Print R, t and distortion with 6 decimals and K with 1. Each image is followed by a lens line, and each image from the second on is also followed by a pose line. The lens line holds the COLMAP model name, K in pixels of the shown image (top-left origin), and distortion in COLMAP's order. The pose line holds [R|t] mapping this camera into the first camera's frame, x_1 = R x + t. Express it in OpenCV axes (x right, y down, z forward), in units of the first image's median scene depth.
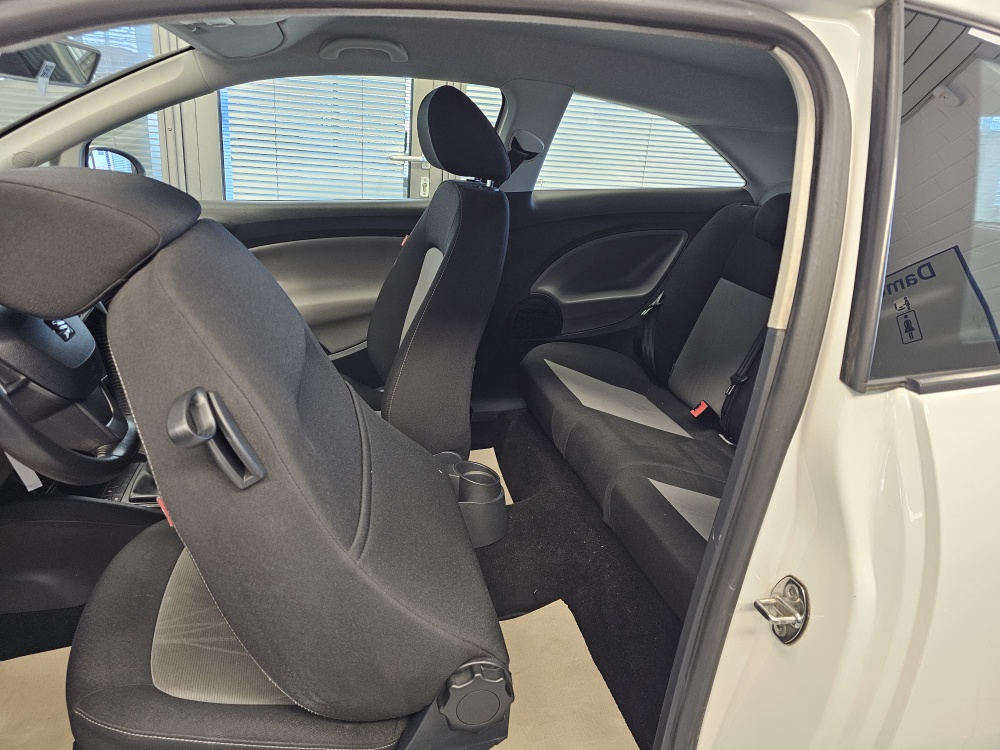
lens RADIAL K [[665.5, 0, 478.7], [0, 665.5, 375.5], [0, 0, 1]] dist [0.029010, -0.002591]
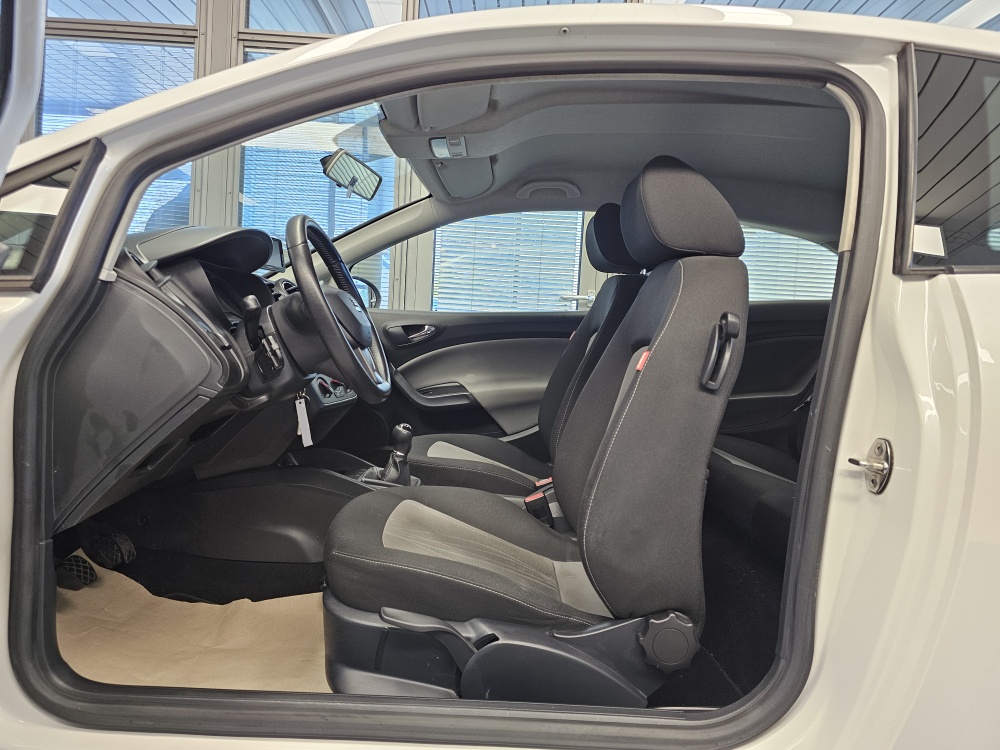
lens RADIAL K [[695.1, 0, 495.5], [0, 695.1, 373.9], [0, 0, 1]] dist [0.051776, -0.053986]
pose [[0.974627, -0.013595, -0.223423, 0.070151], [-0.055425, 0.952413, -0.299730, 0.613309], [0.216866, 0.304508, 0.927494, -0.385612]]
